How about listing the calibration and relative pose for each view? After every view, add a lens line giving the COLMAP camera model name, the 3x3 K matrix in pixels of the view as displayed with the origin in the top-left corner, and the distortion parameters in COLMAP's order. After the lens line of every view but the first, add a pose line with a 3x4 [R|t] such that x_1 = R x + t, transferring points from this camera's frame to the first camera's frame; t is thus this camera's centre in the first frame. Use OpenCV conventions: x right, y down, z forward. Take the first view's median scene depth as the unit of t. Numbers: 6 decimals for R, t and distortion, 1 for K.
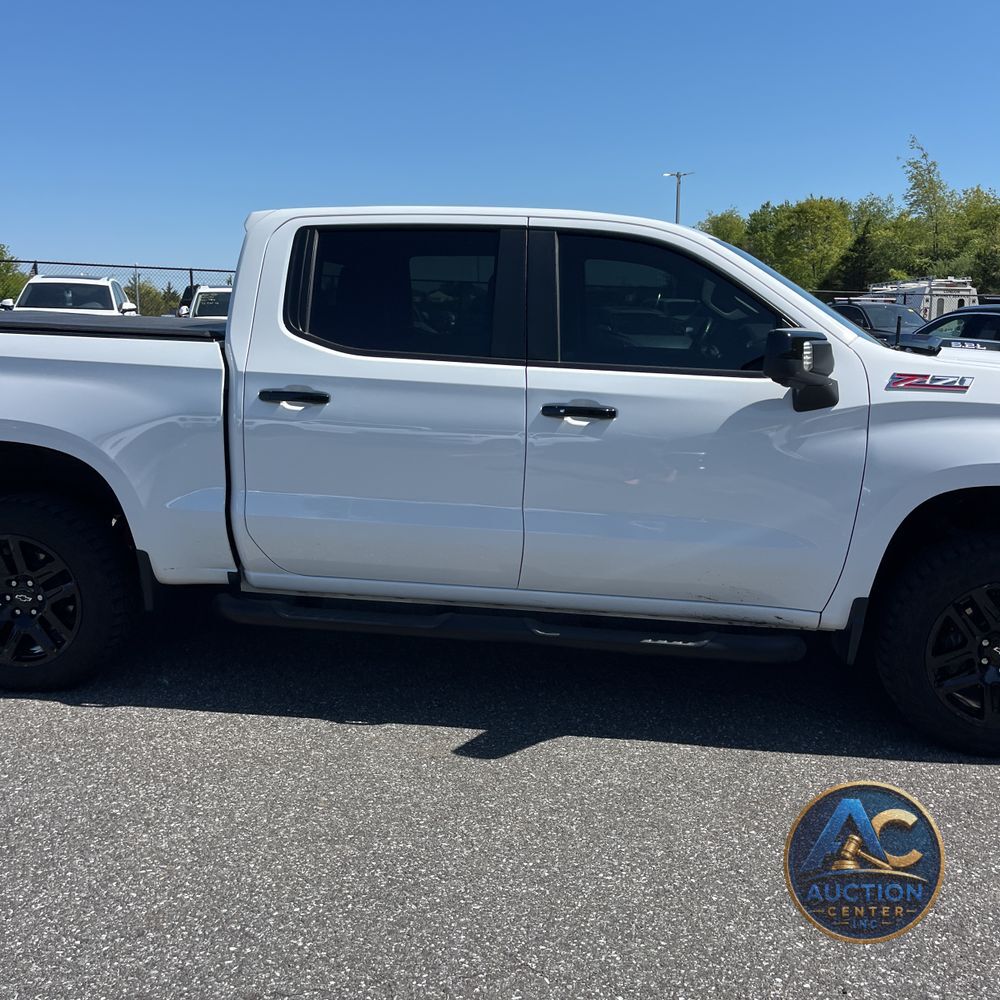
lens RADIAL K [[1021.2, 0, 507.6], [0, 1021.2, 481.3], [0, 0, 1]] dist [0.033077, -0.013587]
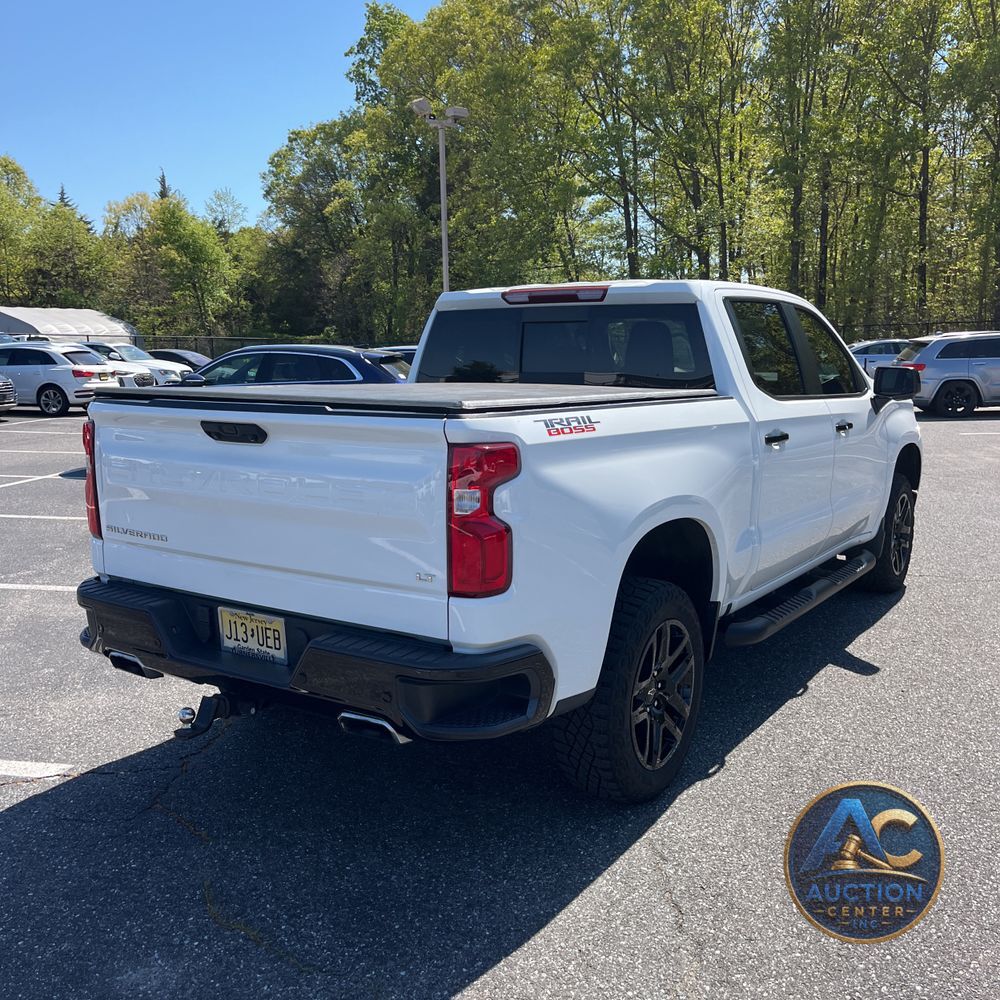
lens RADIAL K [[1021.2, 0, 507.6], [0, 1021.2, 481.3], [0, 0, 1]] dist [0.033077, -0.013587]
pose [[0.437767, -0.138636, 0.888336, -1.396583], [0.164962, 0.983652, 0.072219, -0.168377], [-0.883826, 0.114927, 0.453480, 0.723312]]
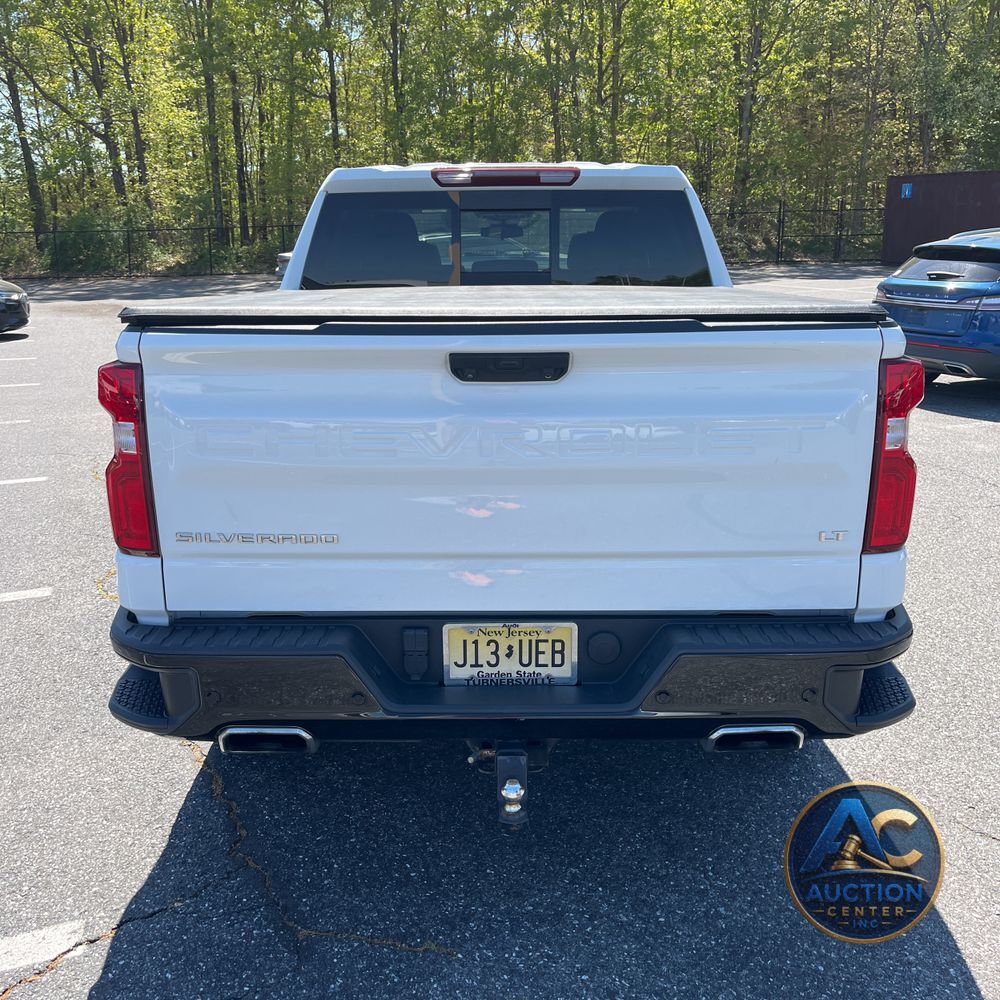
lens RADIAL K [[1021.2, 0, 507.6], [0, 1021.2, 481.3], [0, 0, 1]] dist [0.033077, -0.013587]
pose [[-0.128257, -0.241661, 0.961847, -1.298705], [0.174549, 0.949217, 0.261762, -0.270307], [-0.976260, 0.201462, -0.079562, 1.350930]]
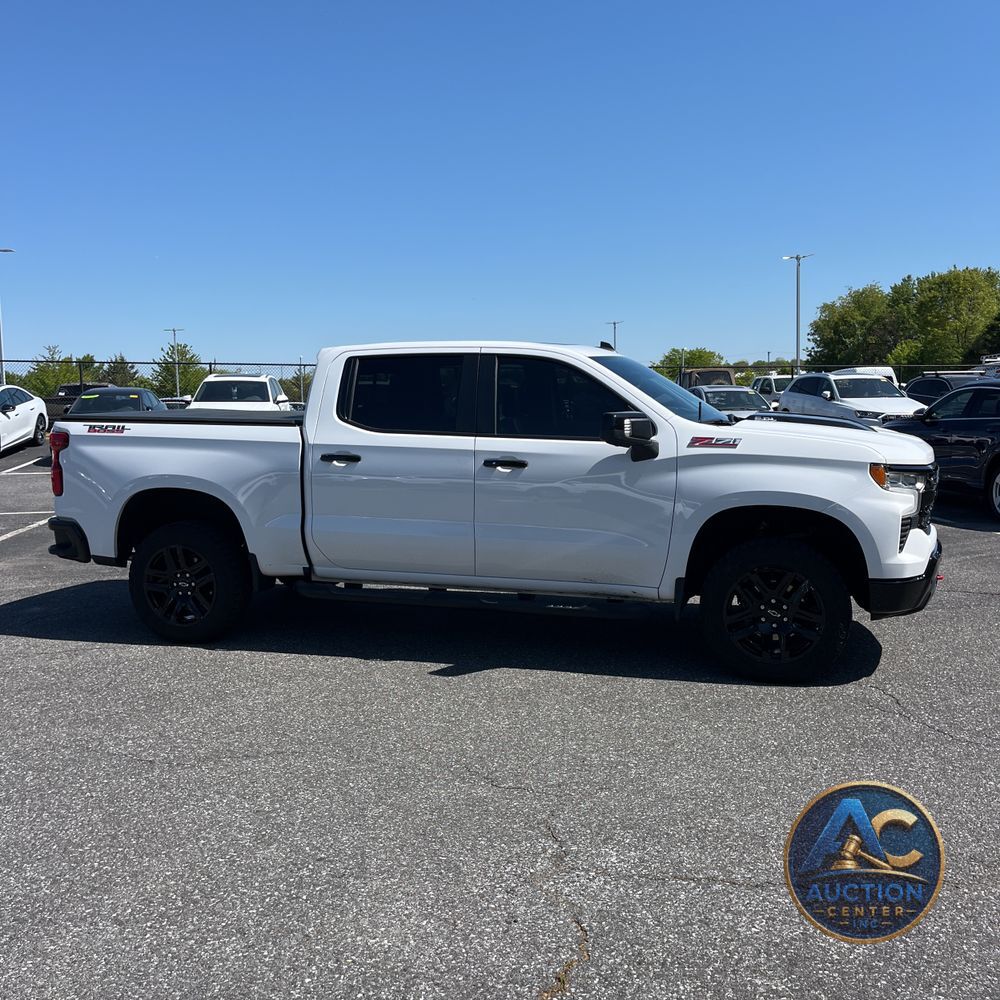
lens RADIAL K [[1029.1, 0, 511.9], [0, 1029.1, 449.3], [0, 0, 1]] dist [0.132979, -0.413826]
pose [[0.988876, -0.018180, -0.147628, 0.309505], [0.002221, 0.994196, -0.107557, 0.082855], [0.148726, 0.106033, 0.983177, -0.602016]]
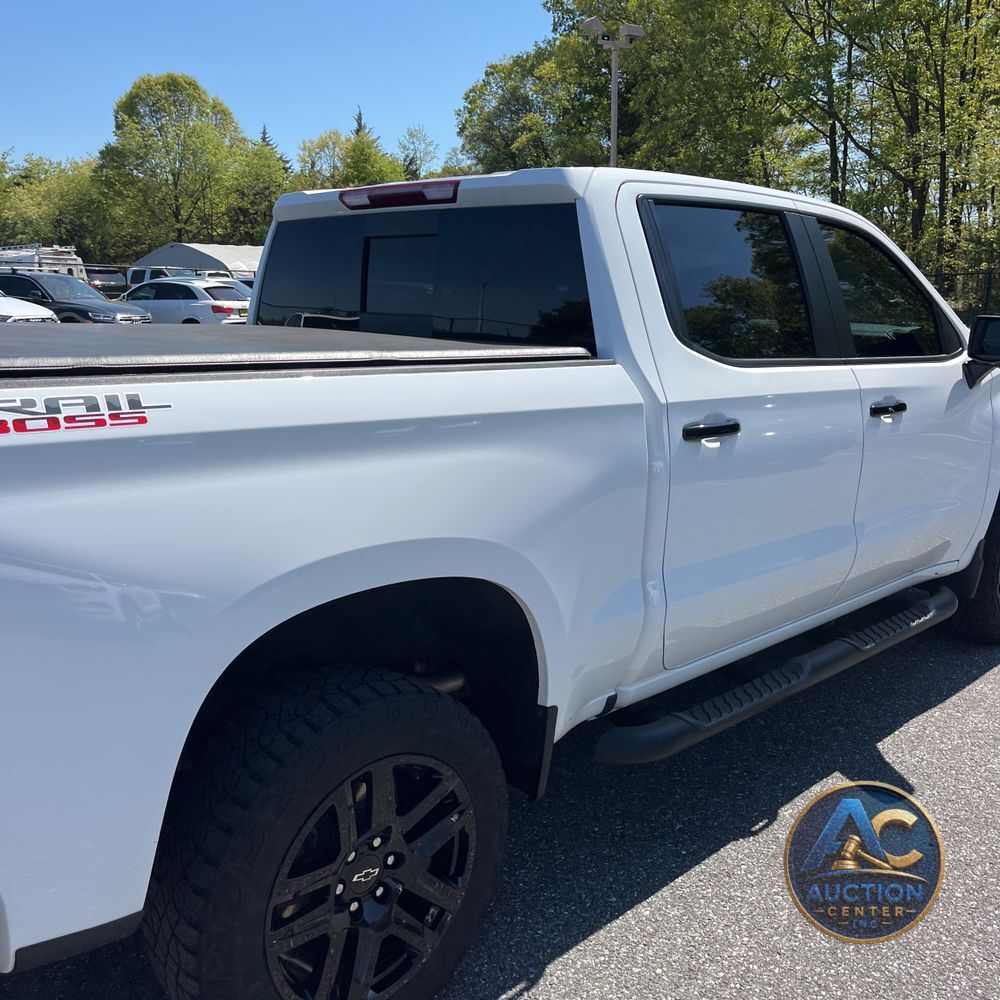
lens RADIAL K [[1021.2, 0, 507.6], [0, 1021.2, 481.3], [0, 0, 1]] dist [0.033077, -0.013587]
pose [[0.608103, -0.158593, 0.777855, -0.854560], [0.134296, 0.986271, 0.096097, -0.133508], [-0.782416, 0.046026, 0.621052, 0.648563]]
